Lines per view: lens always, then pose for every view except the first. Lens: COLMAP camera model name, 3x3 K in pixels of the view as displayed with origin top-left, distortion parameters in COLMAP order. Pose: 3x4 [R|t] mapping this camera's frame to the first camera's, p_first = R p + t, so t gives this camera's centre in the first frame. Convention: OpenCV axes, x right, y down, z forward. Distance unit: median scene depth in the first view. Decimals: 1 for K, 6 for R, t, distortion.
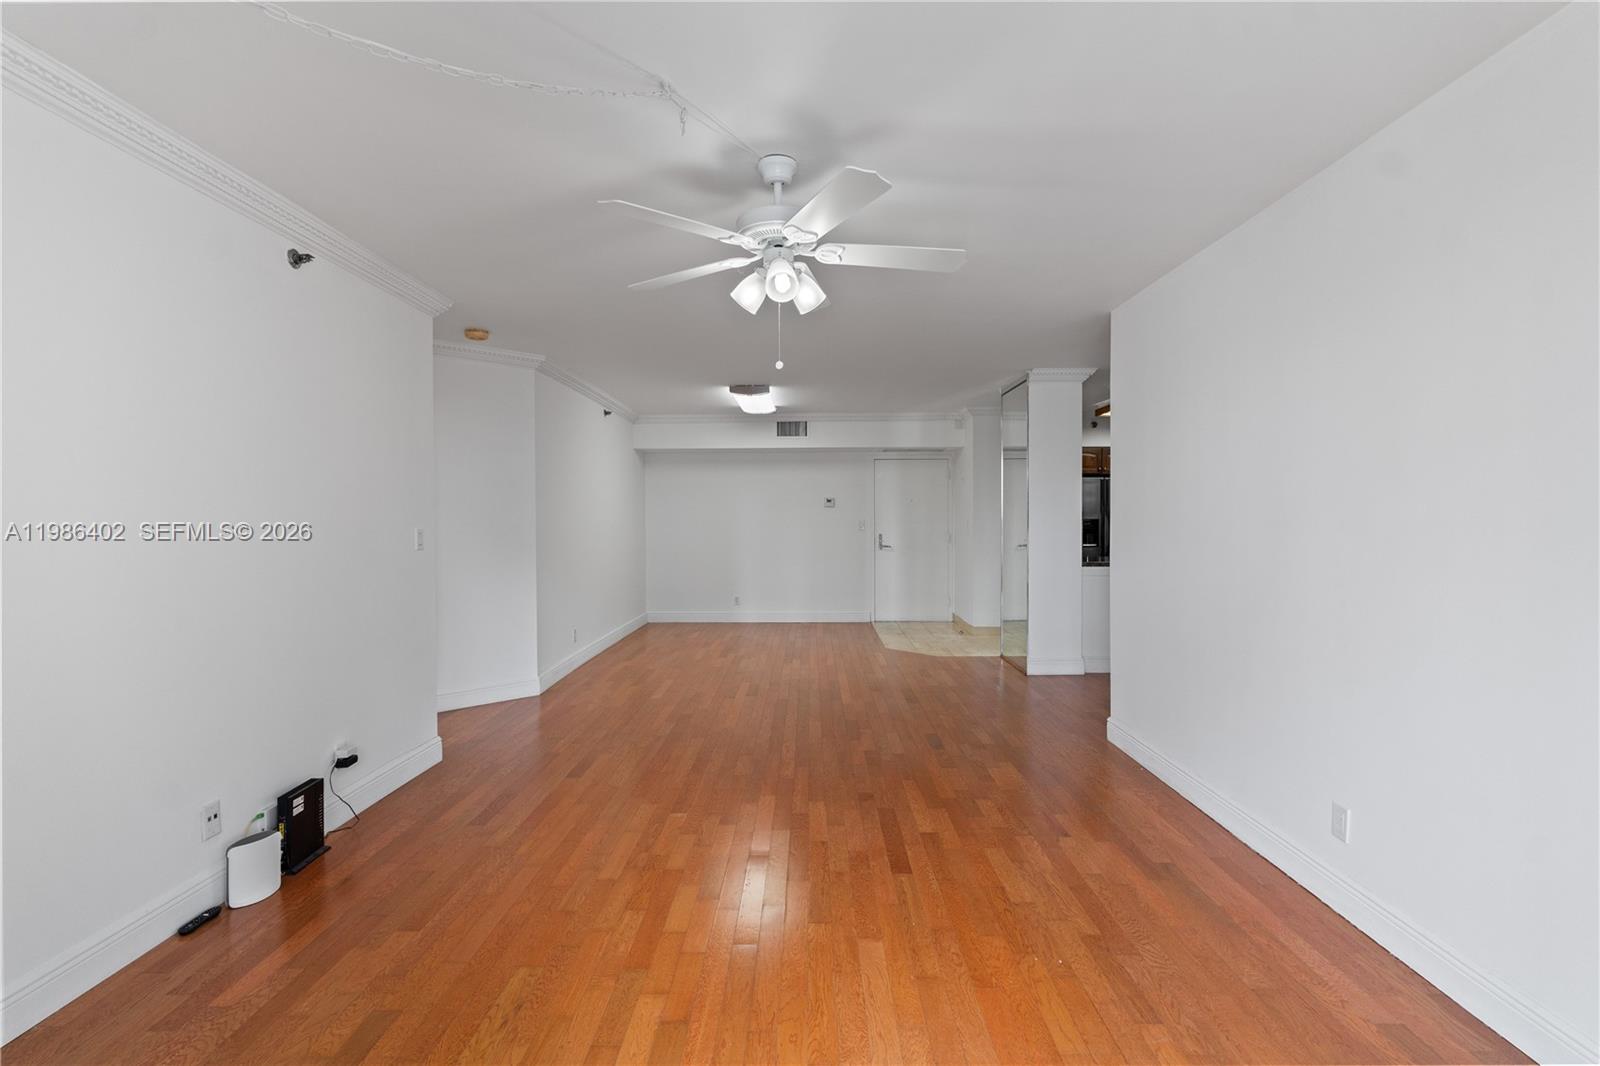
lens RADIAL K [[742.8, 0, 791.3], [0, 742.8, 538.5], [0, 0, 1]] dist [-0.005639, 0.001131]
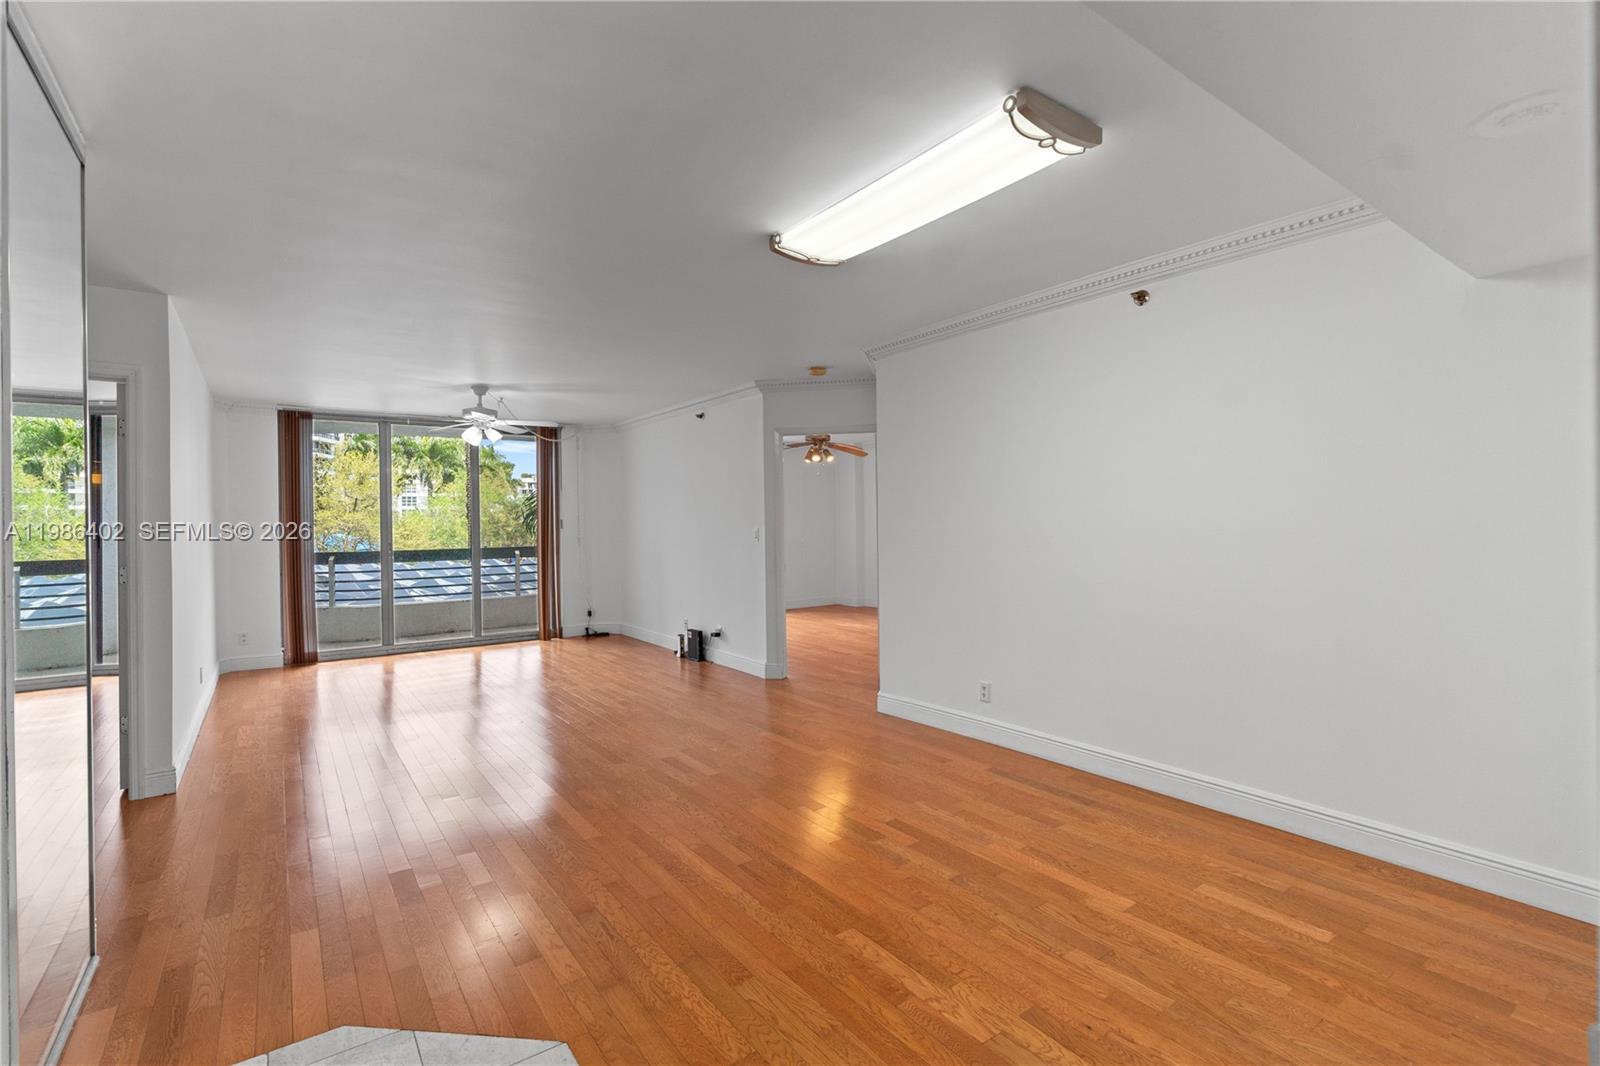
lens RADIAL K [[724.5, 0, 779.8], [0, 724.5, 526.9], [0, 0, 1]] dist [-0.004163, -0.000031]
pose [[-0.809014, 0.018070, -0.587511, 0.502835], [-0.001039, 0.999482, 0.032171, -0.085134], [0.587788, 0.026637, -0.808576, 2.938235]]
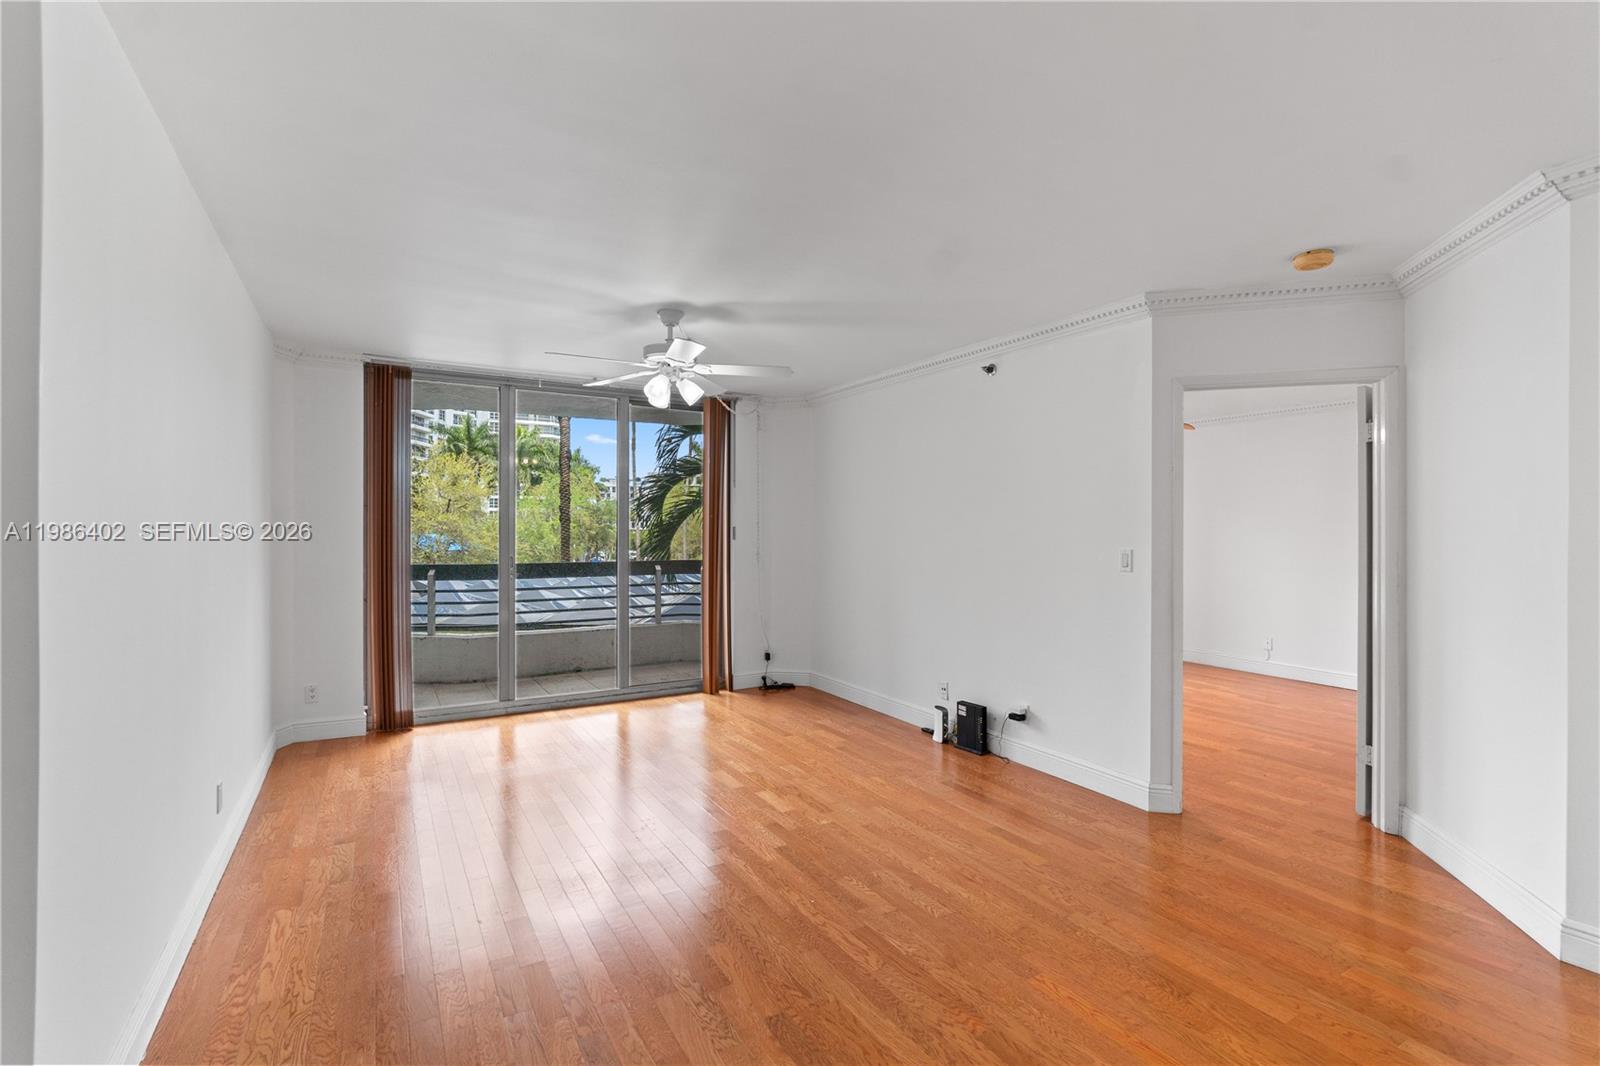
lens RADIAL K [[742.8, 0, 791.3], [0, 742.8, 538.5], [0, 0, 1]] dist [-0.005639, 0.001131]
pose [[-0.861778, 0.005019, -0.507261, 0.456972], [-0.016733, 0.999126, 0.038313, -0.072275], [0.507009, 0.041505, -0.860941, 2.037347]]
